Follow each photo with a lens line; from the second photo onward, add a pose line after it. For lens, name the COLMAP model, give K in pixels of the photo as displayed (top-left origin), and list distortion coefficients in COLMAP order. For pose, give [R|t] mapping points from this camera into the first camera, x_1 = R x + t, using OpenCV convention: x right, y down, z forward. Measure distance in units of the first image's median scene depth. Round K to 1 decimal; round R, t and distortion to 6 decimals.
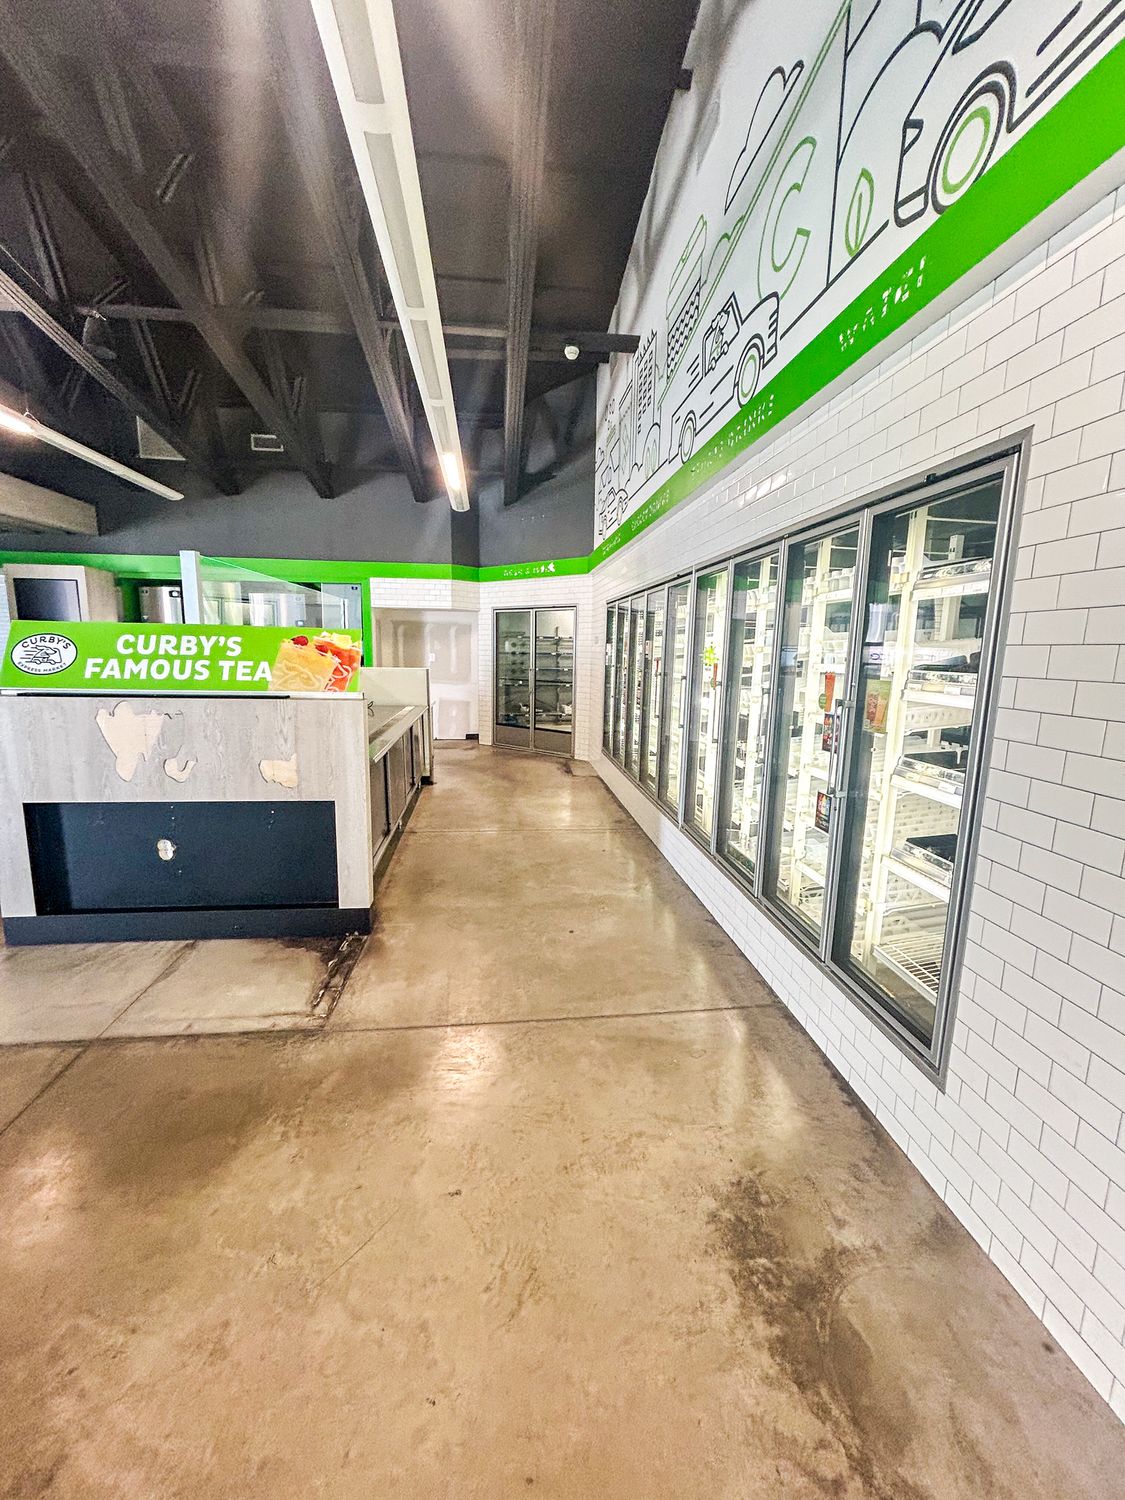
lens RADIAL K [[604.6, 0, 565.1], [0, 604.6, 745.7], [0, 0, 1]] dist [0.000677, 0.000413]
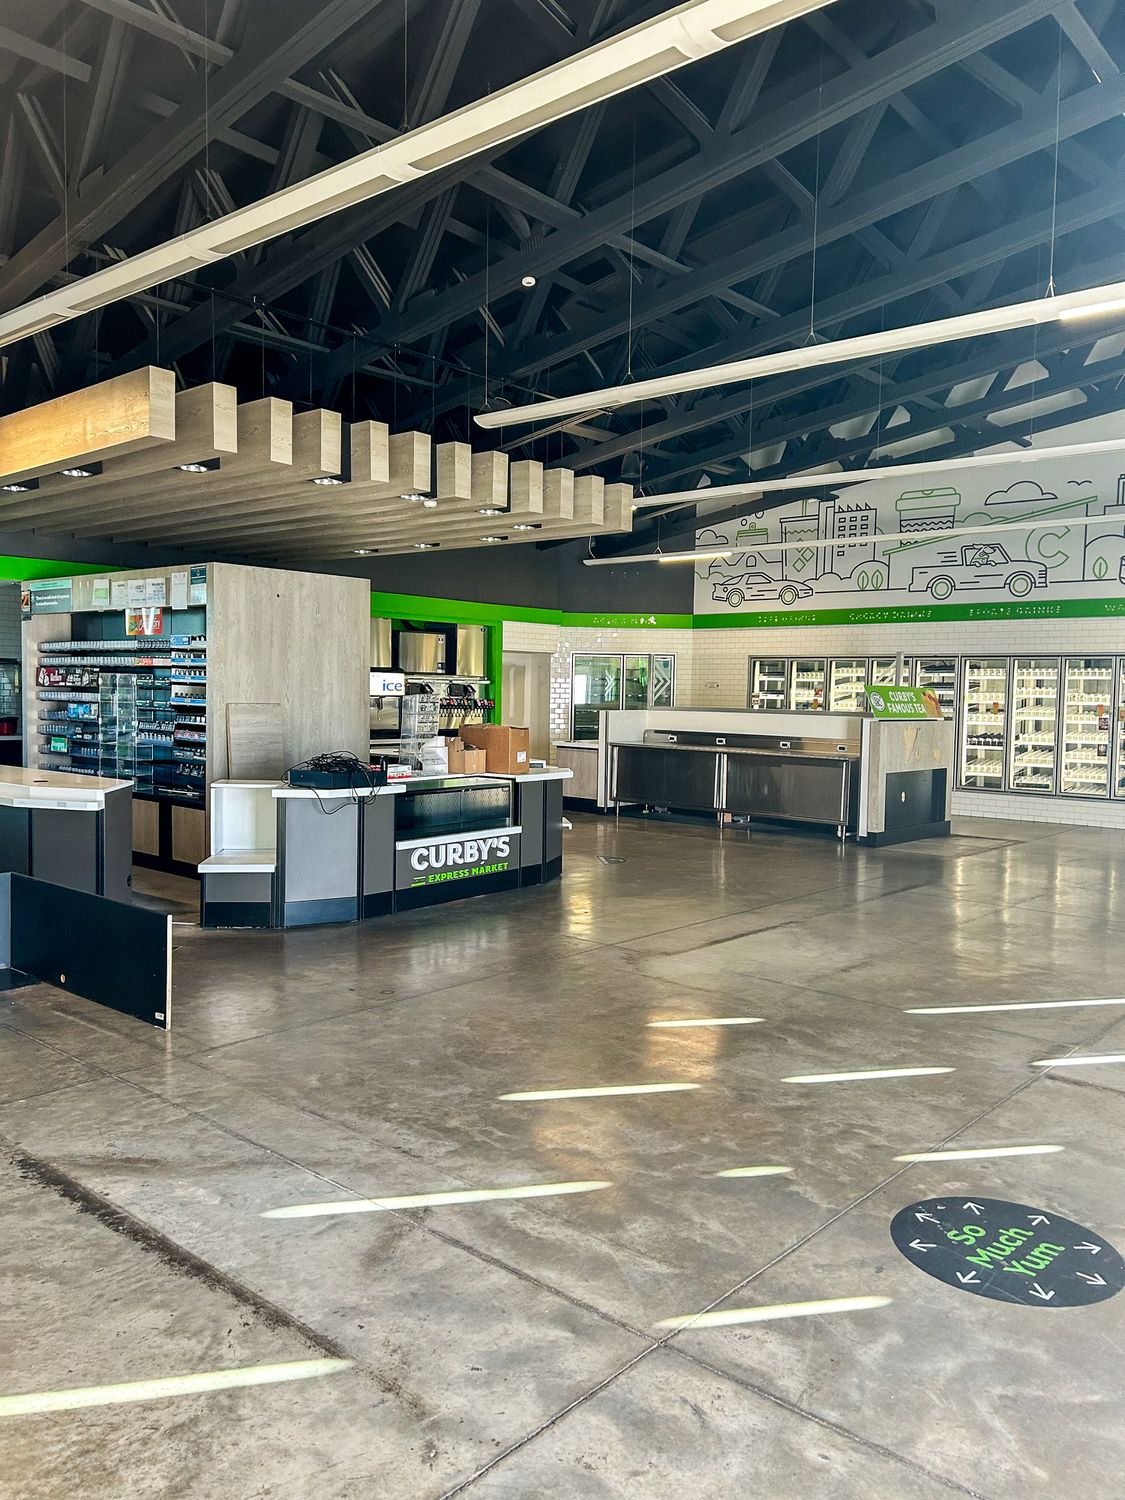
lens RADIAL K [[1103.7, 0, 584.0], [0, 1103.7, 770.6], [0, 0, 1]] dist [-0.003018, 0.000667]
pose [[0.730069, -0.053974, 0.681239, -5.065323], [0.106537, 0.993677, -0.035446, 0.126363], [-0.675018, 0.098455, 0.731203, -1.236180]]
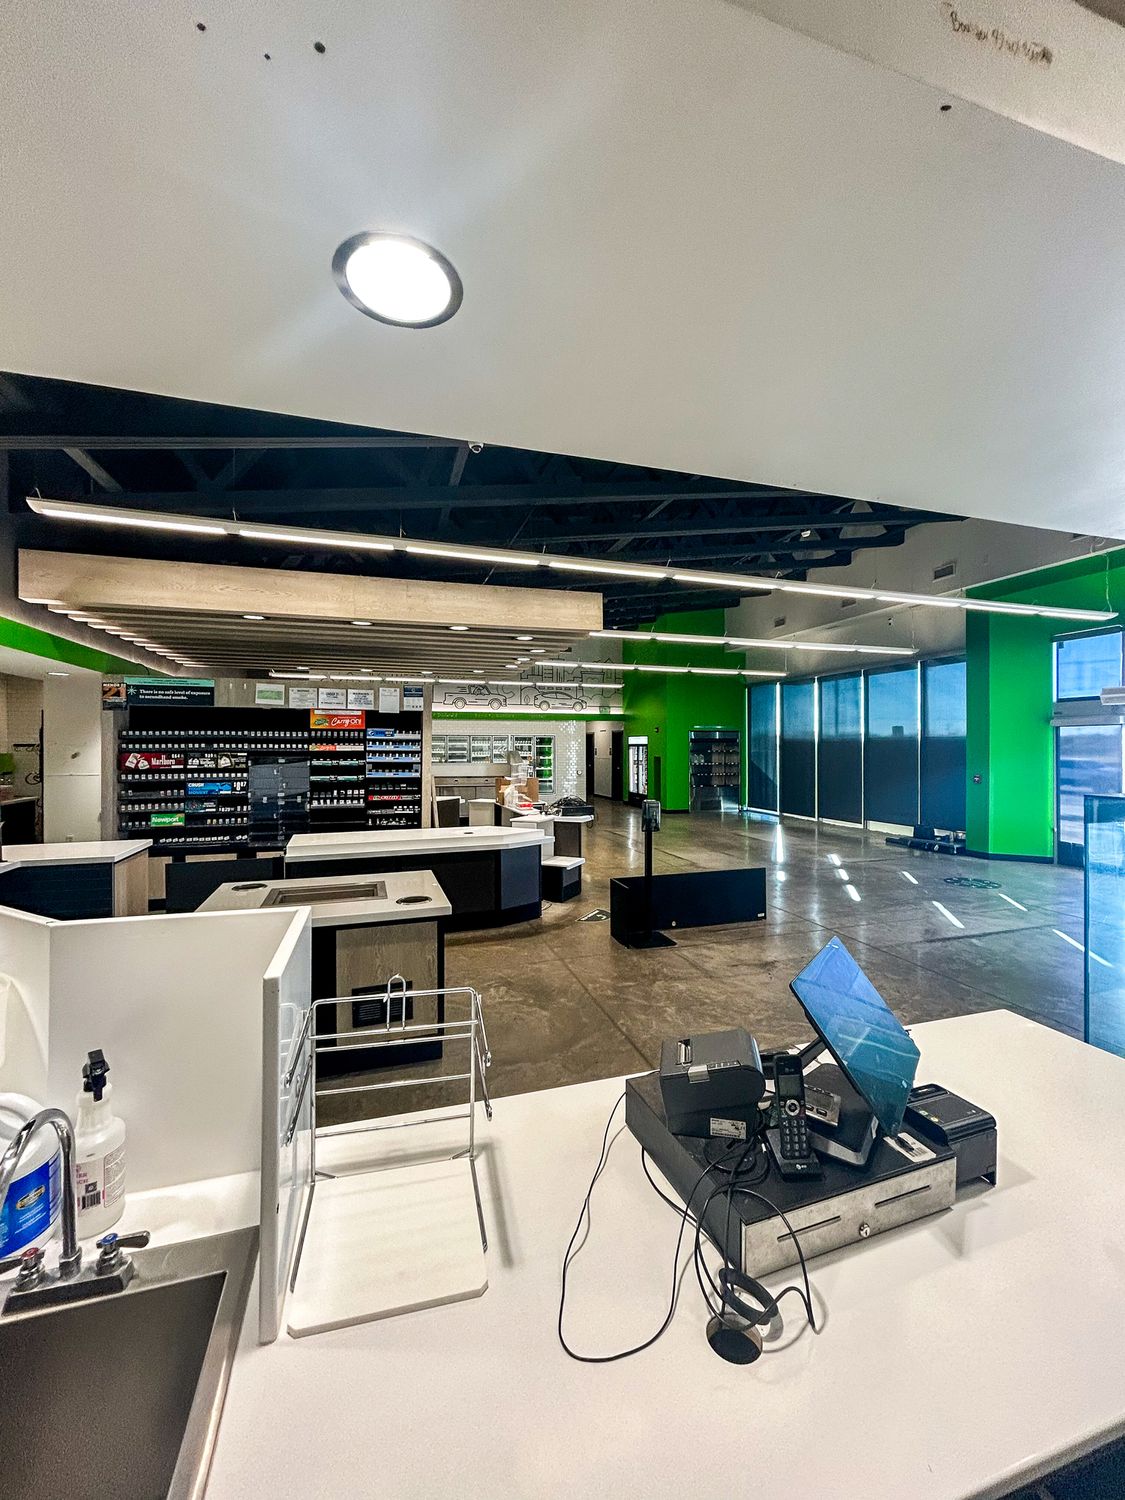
lens RADIAL K [[589.6, 0, 562.5], [0, 589.6, 750.0], [0, 0, 1]] dist [-0.002317, -0.000141]
pose [[-0.180171, -0.020283, 0.983426, -6.434973], [0.152234, 0.987166, 0.048250, -0.462943], [-0.971784, 0.158404, -0.174771, 1.768604]]
